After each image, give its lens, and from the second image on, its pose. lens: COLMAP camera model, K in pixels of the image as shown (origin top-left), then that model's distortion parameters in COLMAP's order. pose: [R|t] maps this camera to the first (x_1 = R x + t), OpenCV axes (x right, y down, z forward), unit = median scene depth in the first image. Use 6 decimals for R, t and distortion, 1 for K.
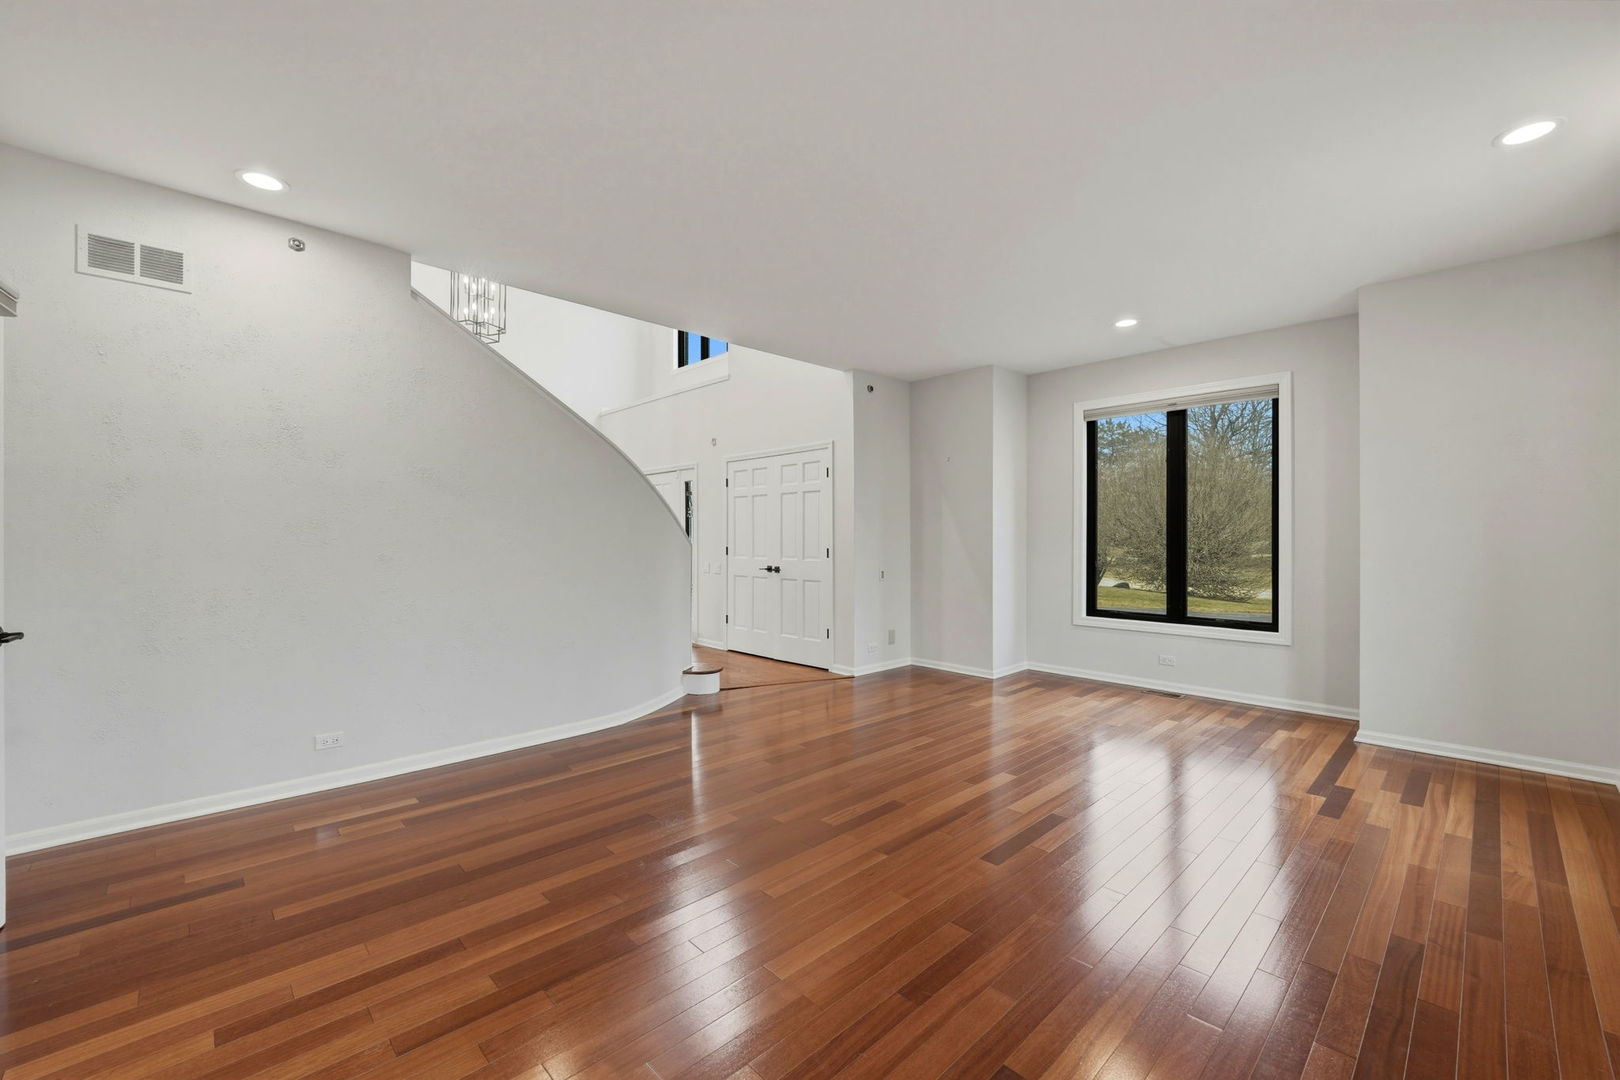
lens RADIAL K [[663.0, 0, 801.7], [0, 663.0, 538.1], [0, 0, 1]] dist [-0.018818, -0.000013]
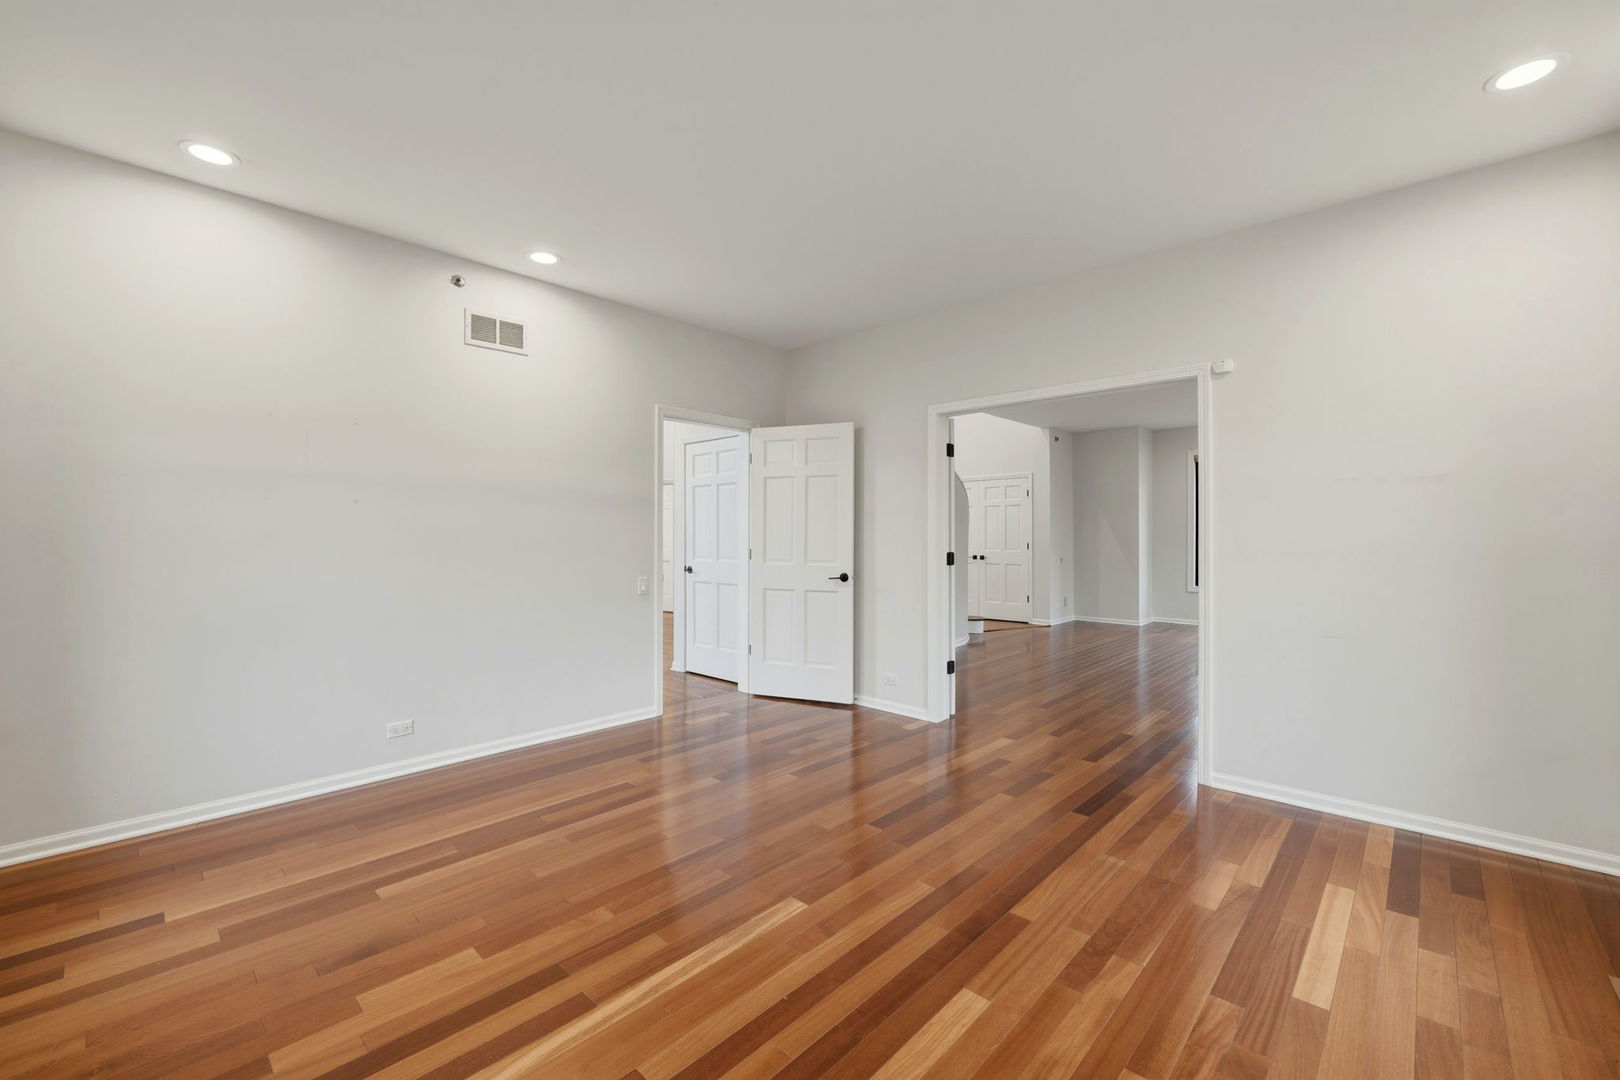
lens RADIAL K [[678.0, 0, 810.0], [0, 678.0, 540.0], [0, 0, 1]] dist [0.001338, 0.000127]
pose [[0.998790, -0.004416, 0.048984, -0.498425], [0.003991, 0.999954, 0.008768, -0.007124], [-0.049020, -0.008562, 0.998761, -0.495130]]
